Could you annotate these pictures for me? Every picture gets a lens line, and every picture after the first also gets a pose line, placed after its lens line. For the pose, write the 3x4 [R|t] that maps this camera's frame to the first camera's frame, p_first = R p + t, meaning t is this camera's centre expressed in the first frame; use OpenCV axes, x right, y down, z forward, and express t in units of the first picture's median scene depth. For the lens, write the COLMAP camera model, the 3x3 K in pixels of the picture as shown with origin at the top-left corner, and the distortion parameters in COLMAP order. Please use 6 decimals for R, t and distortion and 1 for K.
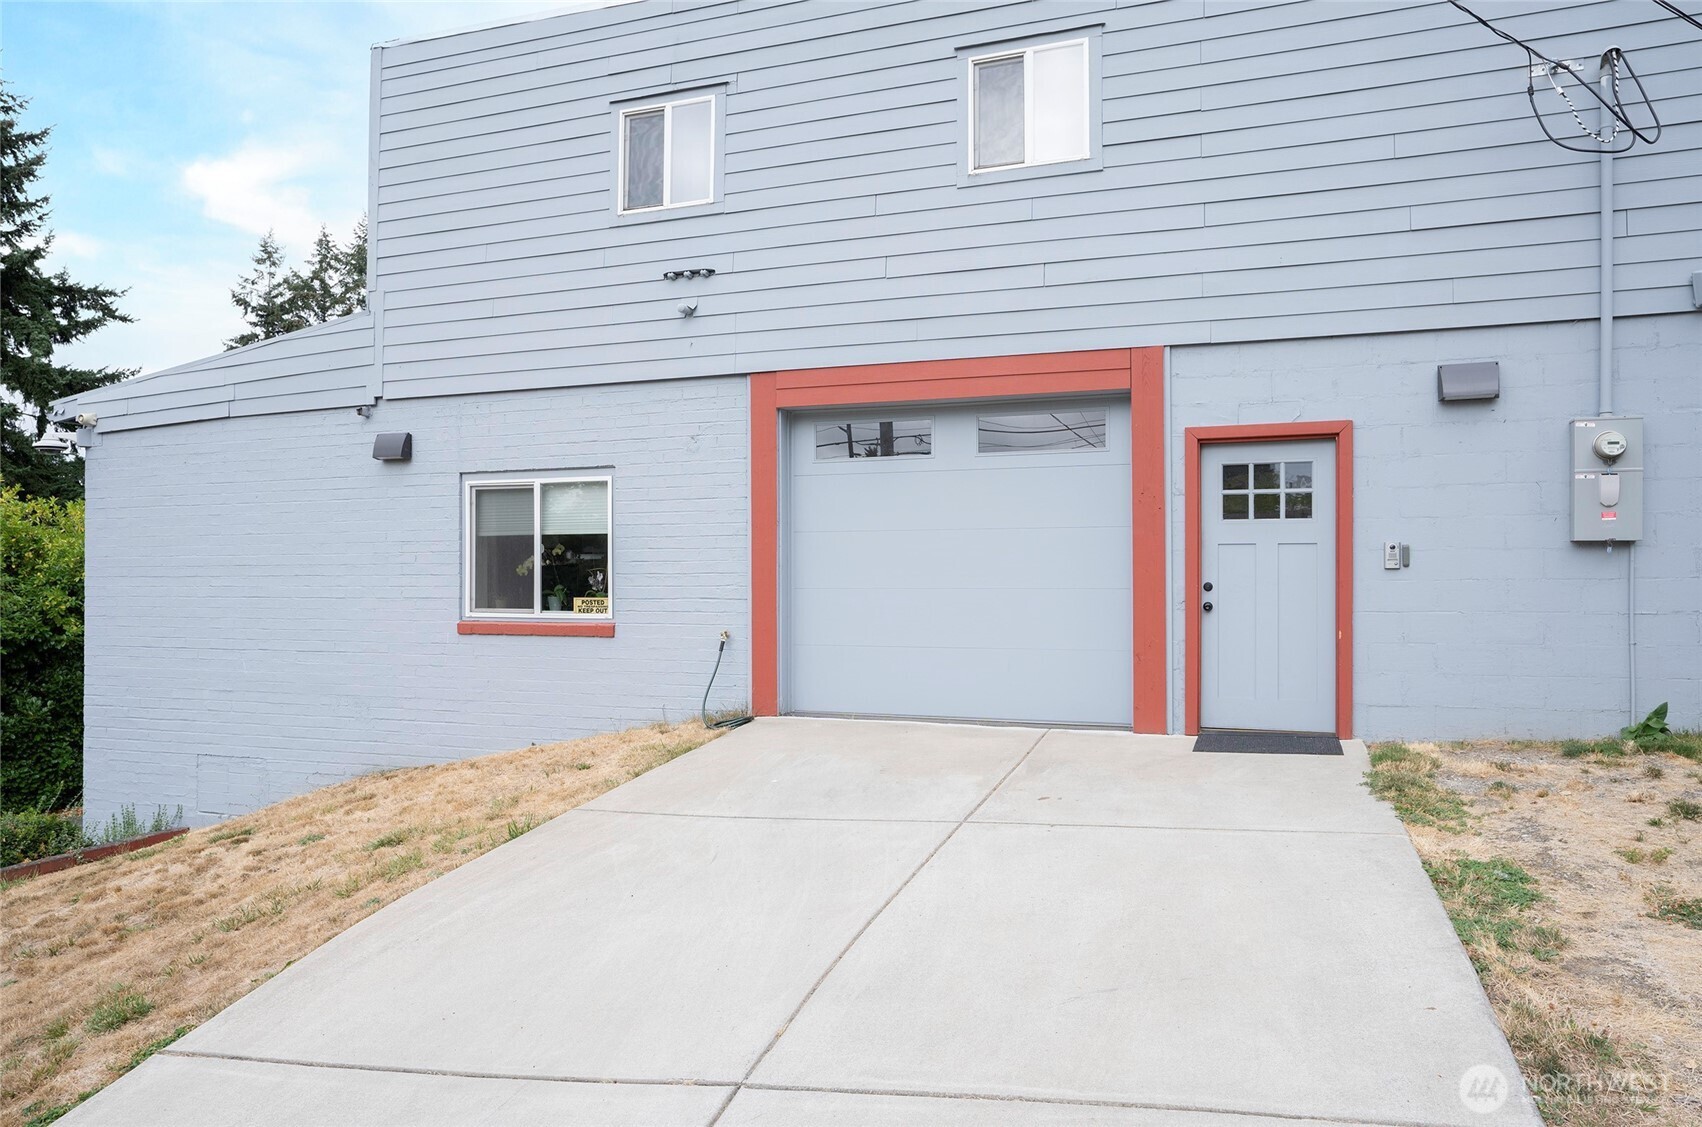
lens RADIAL K [[1056.0, 0, 860.9], [0, 1056.0, 567.5], [0, 0, 1]] dist [-0.014818, 0.020317]
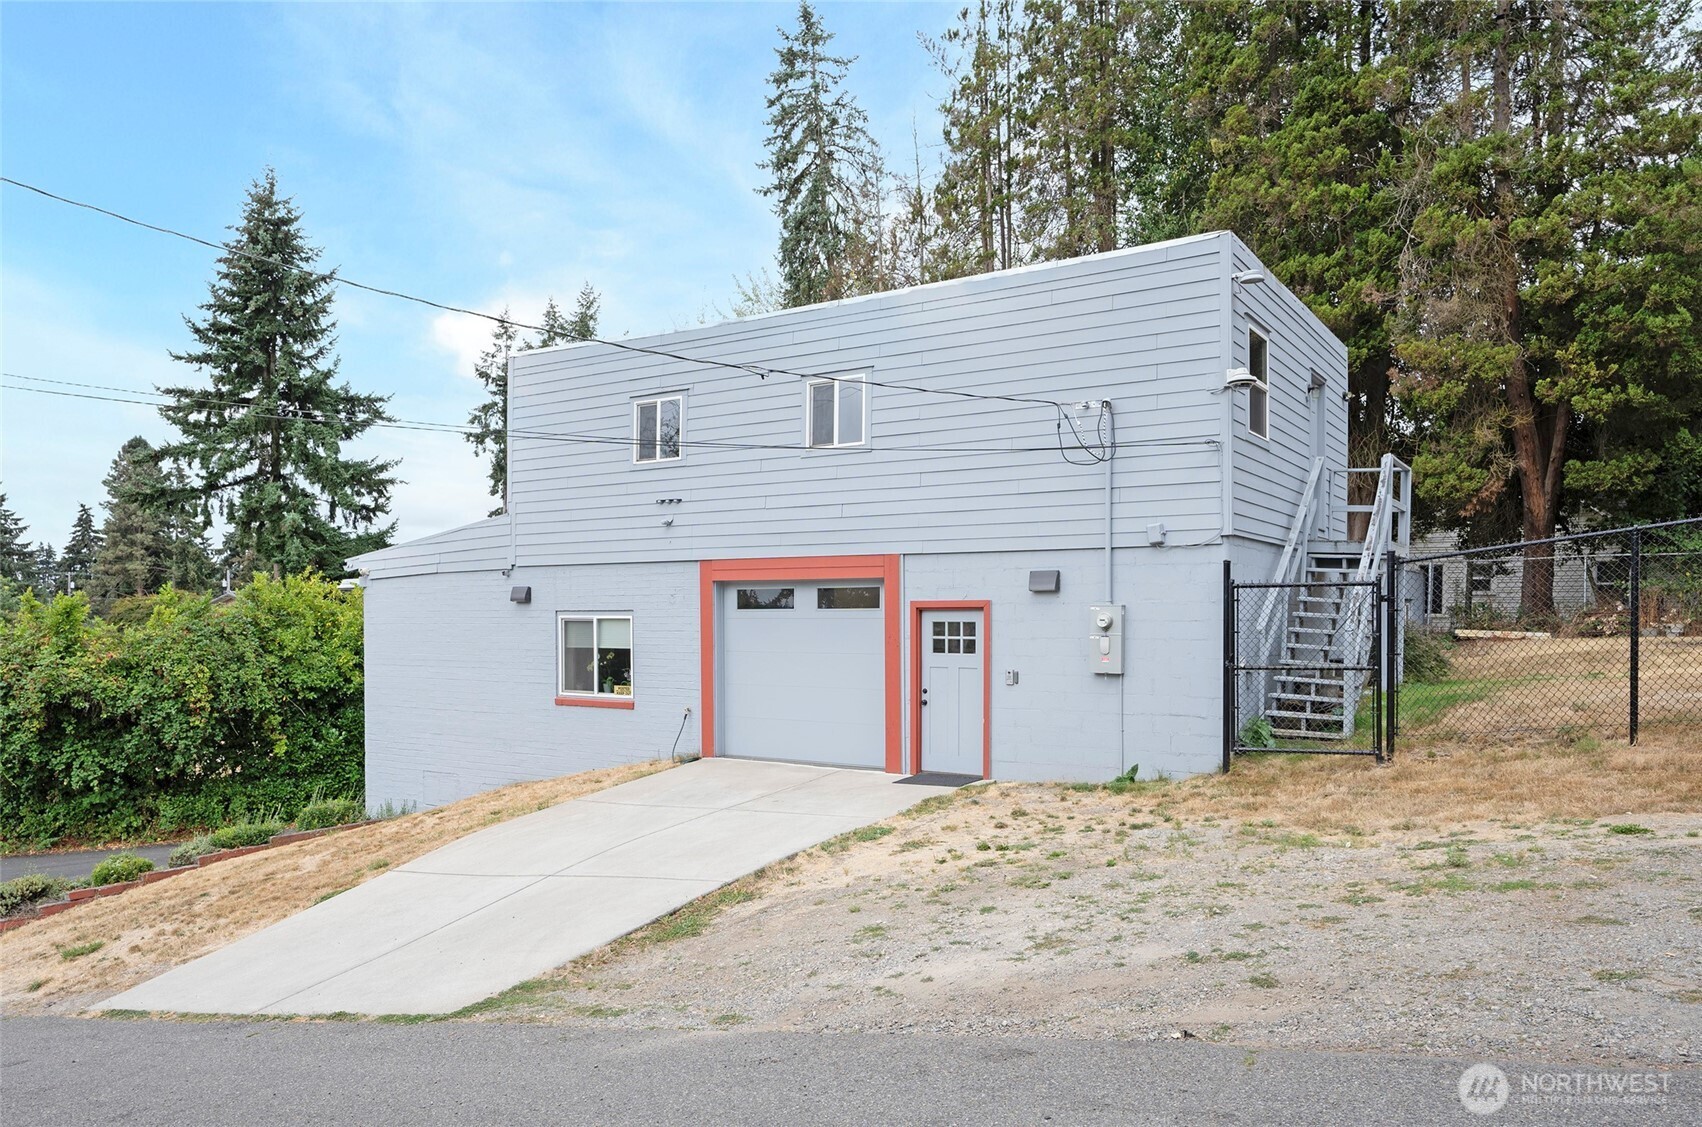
lens RADIAL K [[1130.9, 0, 855.1], [0, 1130.9, 620.4], [0, 0, 1]] dist [-0.006214, -0.005460]
pose [[0.974816, 0.000059, -0.223011, 0.500030], [0.004694, 0.999773, 0.020783, -0.109285], [0.222962, -0.021306, 0.974594, -0.676397]]
